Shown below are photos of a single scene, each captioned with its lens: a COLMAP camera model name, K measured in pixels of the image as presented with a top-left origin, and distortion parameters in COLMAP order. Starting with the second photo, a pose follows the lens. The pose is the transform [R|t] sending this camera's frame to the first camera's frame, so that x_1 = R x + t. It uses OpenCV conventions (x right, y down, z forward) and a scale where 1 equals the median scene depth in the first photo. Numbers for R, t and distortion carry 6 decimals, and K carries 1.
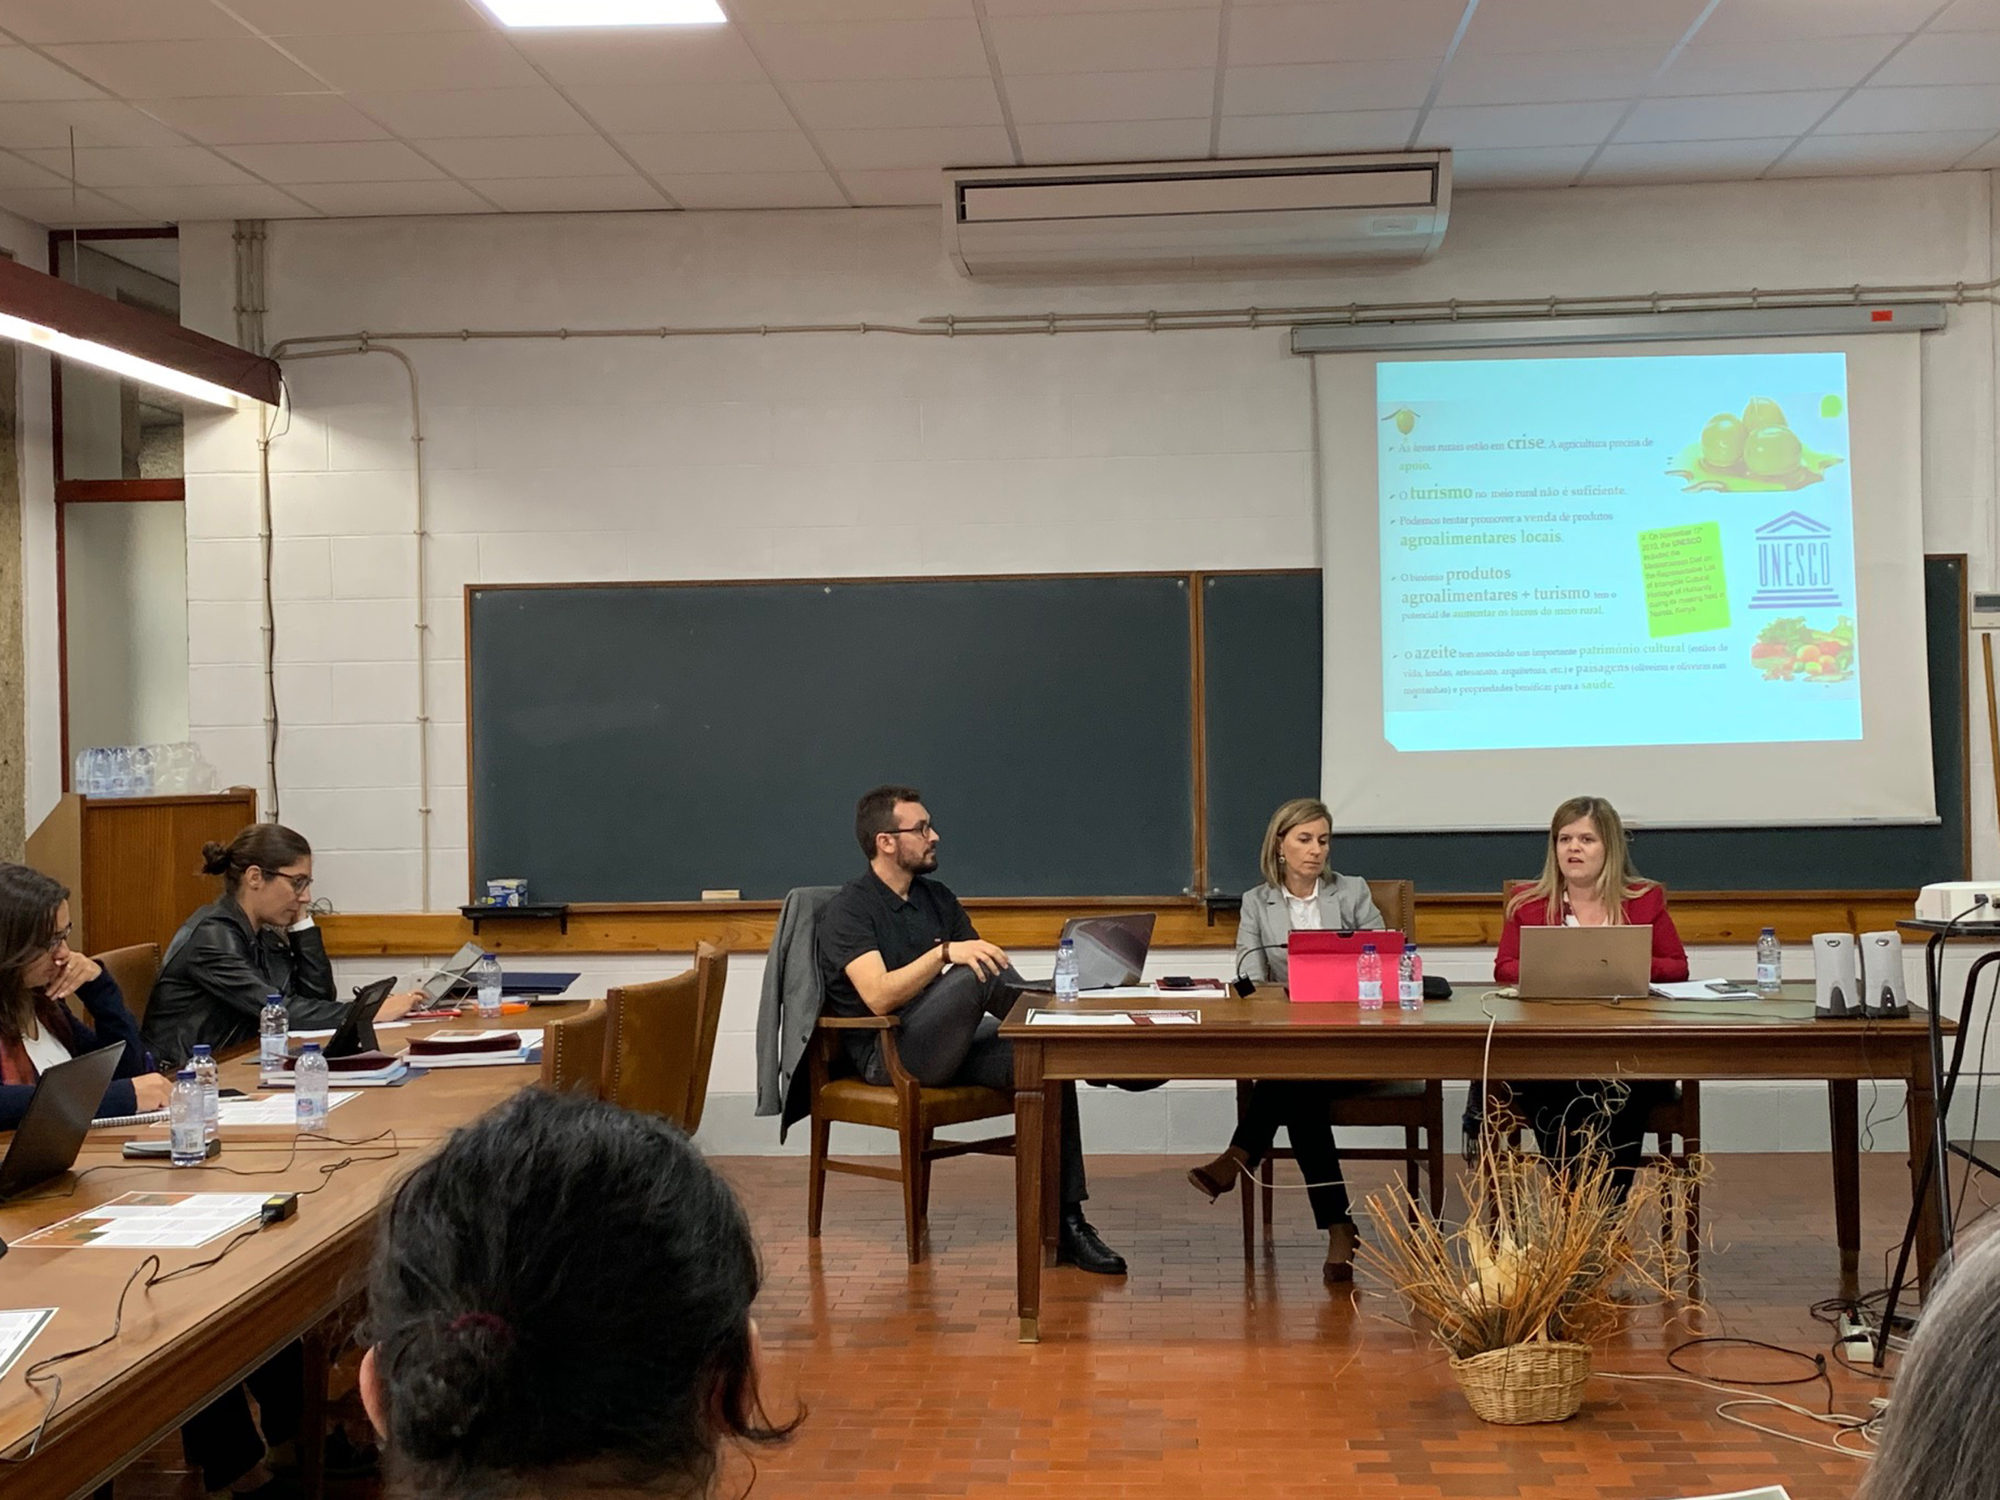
lens RADIAL K [[2348.2, 0, 891.5], [0, 2348.2, 700.6], [0, 0, 1]] dist [0.173609, -0.457316]
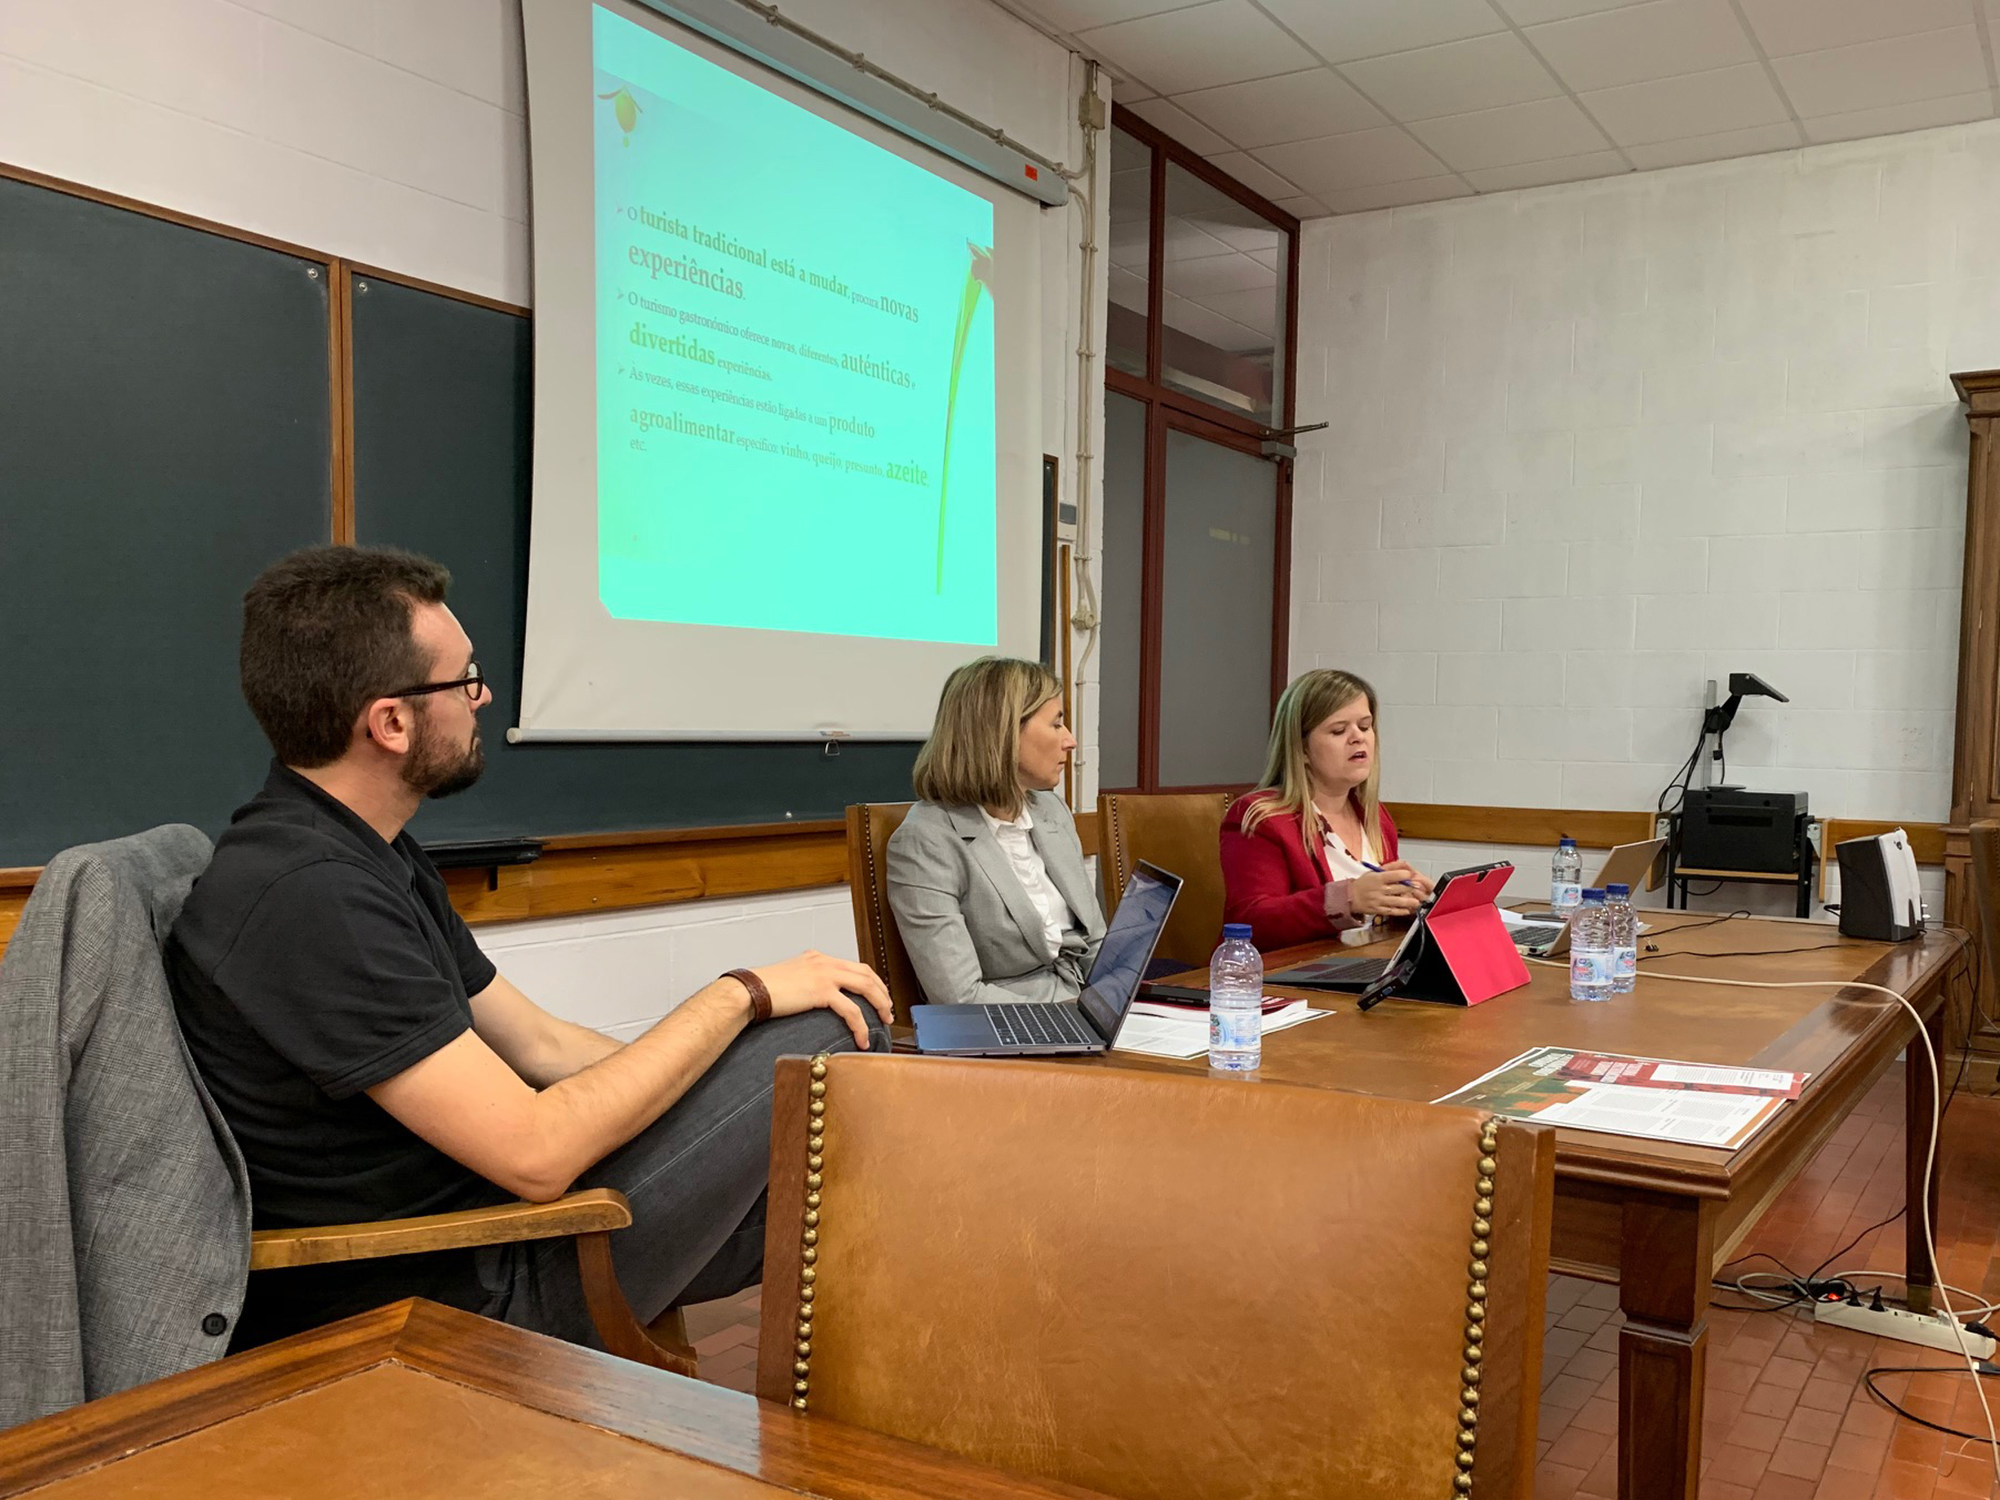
lens RADIAL K [[1690.8, 0, 1112.5], [0, 1690.8, 841.2], [0, 0, 1]] dist [0.119292, -0.250410]
pose [[0.408081, -0.038991, 0.912113, -0.171440], [-0.031194, 0.997909, 0.056615, 0.053343], [-0.912413, -0.051556, 0.406011, 0.694103]]
